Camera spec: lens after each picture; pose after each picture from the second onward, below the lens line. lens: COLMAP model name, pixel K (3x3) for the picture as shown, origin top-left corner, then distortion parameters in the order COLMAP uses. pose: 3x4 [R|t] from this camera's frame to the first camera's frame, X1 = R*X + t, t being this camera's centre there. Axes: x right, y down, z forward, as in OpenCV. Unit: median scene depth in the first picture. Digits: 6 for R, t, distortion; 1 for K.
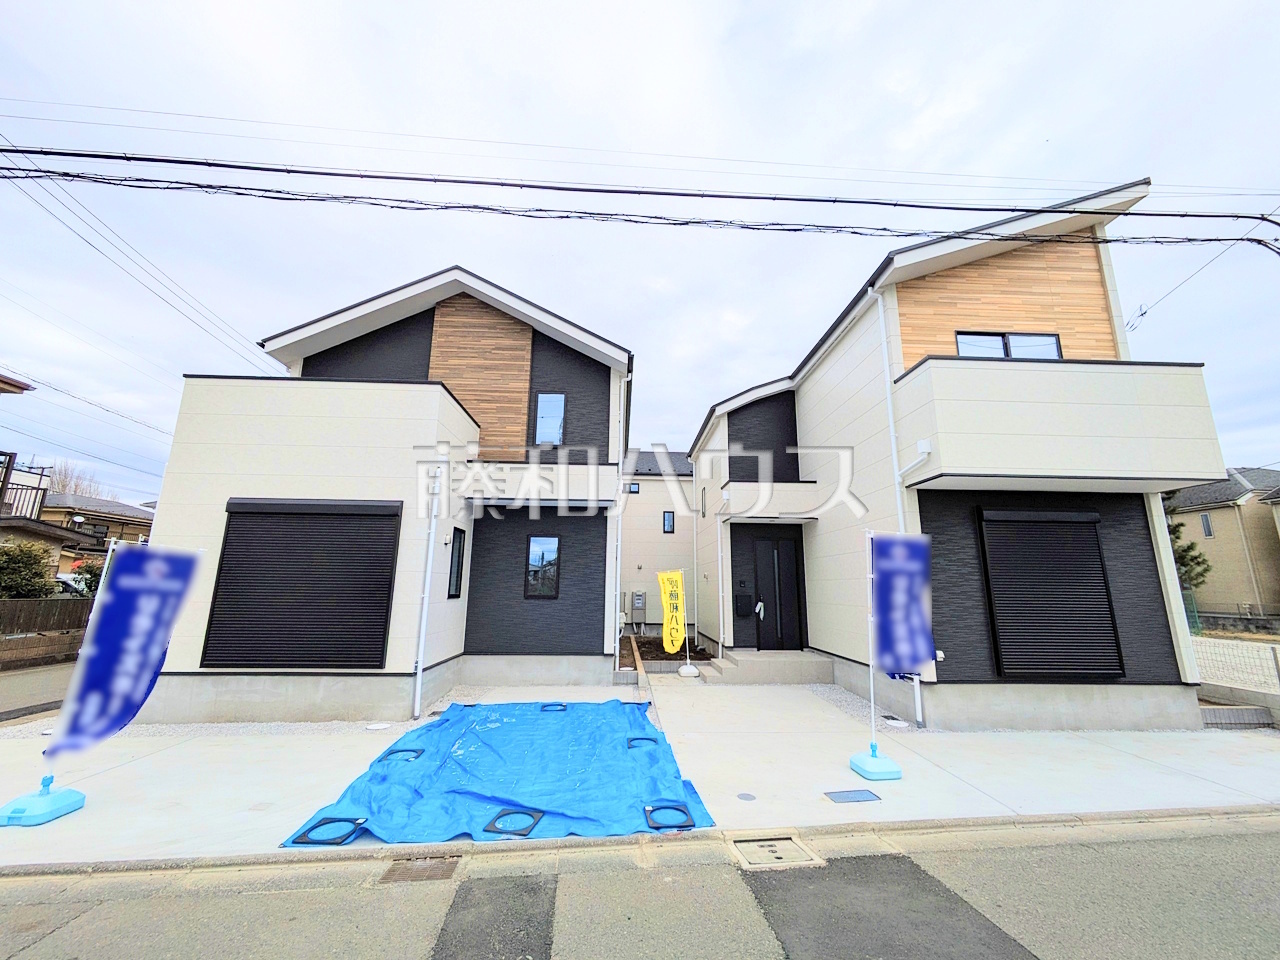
lens RADIAL K [[508.8, 0, 644.2], [0, 508.8, 481.5], [0, 0, 1]] dist [-0.001115, 0.000792]
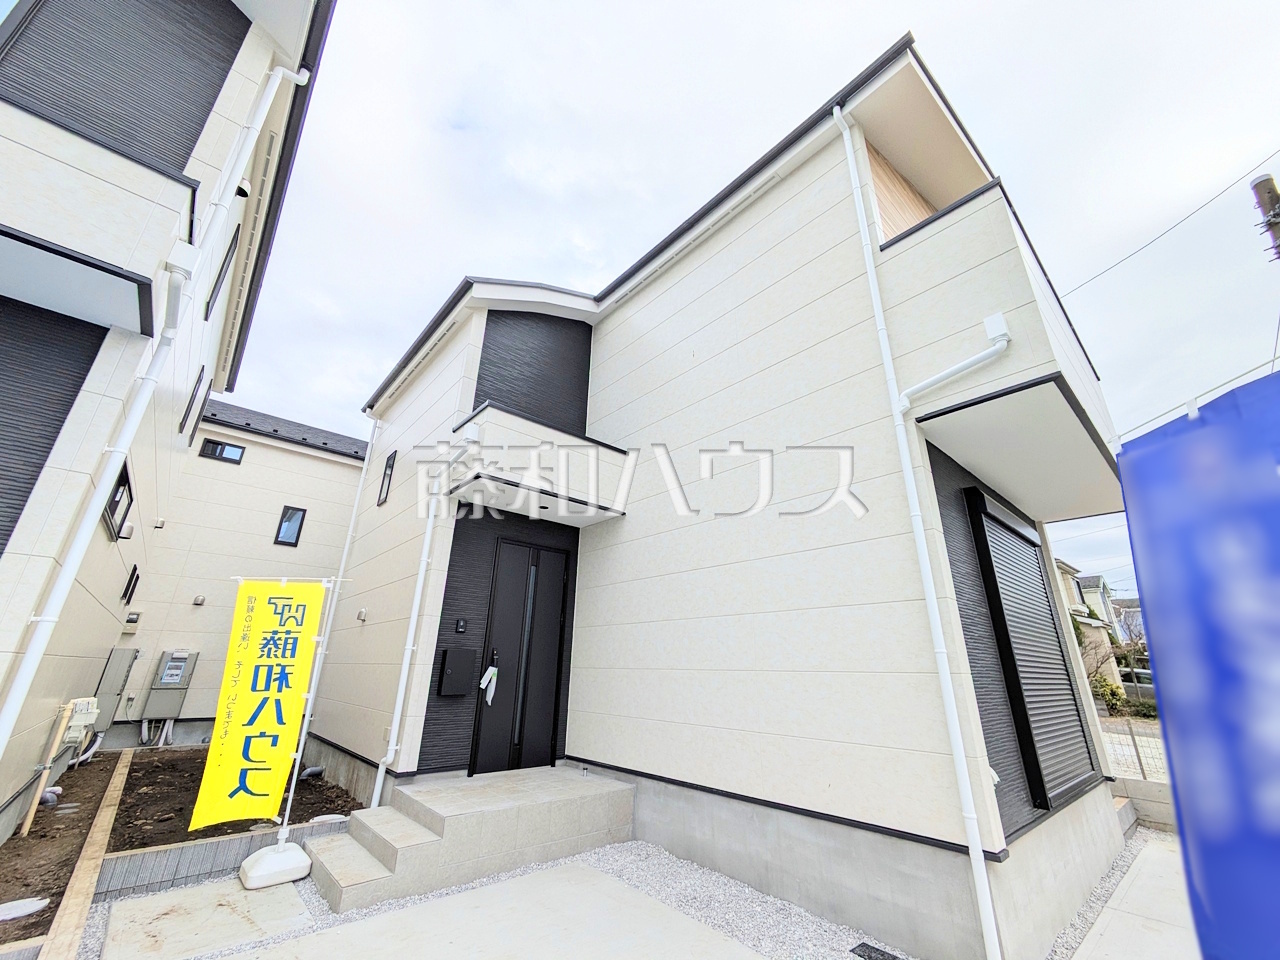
lens RADIAL K [[506.9, 0, 641.9], [0, 506.9, 482.3], [0, 0, 1]] dist [0.002292, 0.000202]
pose [[0.776607, 0.226861, 0.587721, 0.014777], [-0.141501, 0.971889, -0.188173, 0.137463], [-0.613889, 0.062974, 0.786876, 0.520890]]
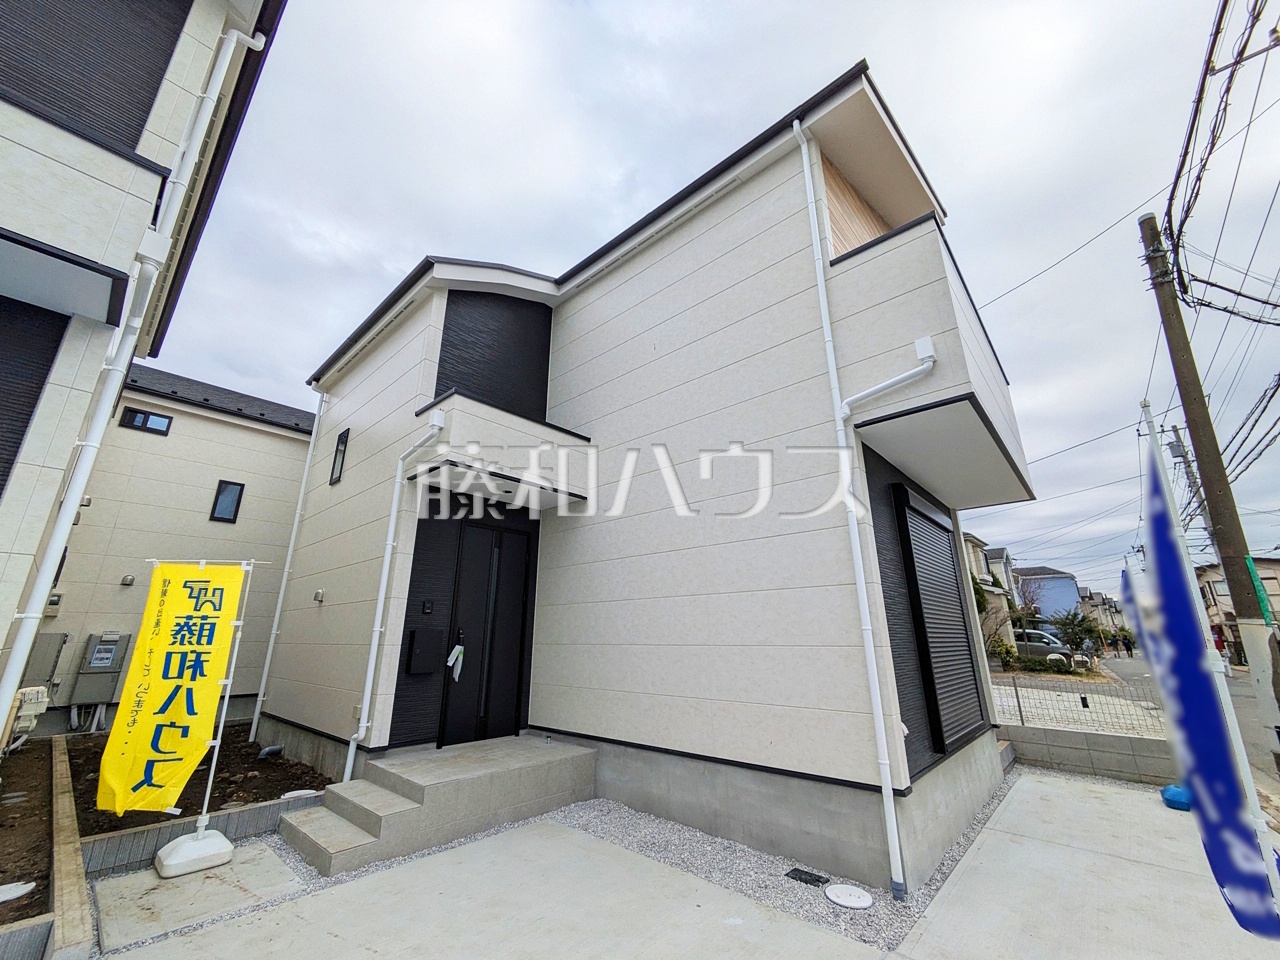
lens RADIAL K [[508.8, 0, 644.2], [0, 508.8, 481.5], [0, 0, 1]] dist [-0.001115, 0.000792]
pose [[0.703501, 0.202581, 0.681210, -0.018980], [-0.138754, 0.979219, -0.147911, 0.127480], [-0.697017, 0.009535, 0.716991, 0.508616]]
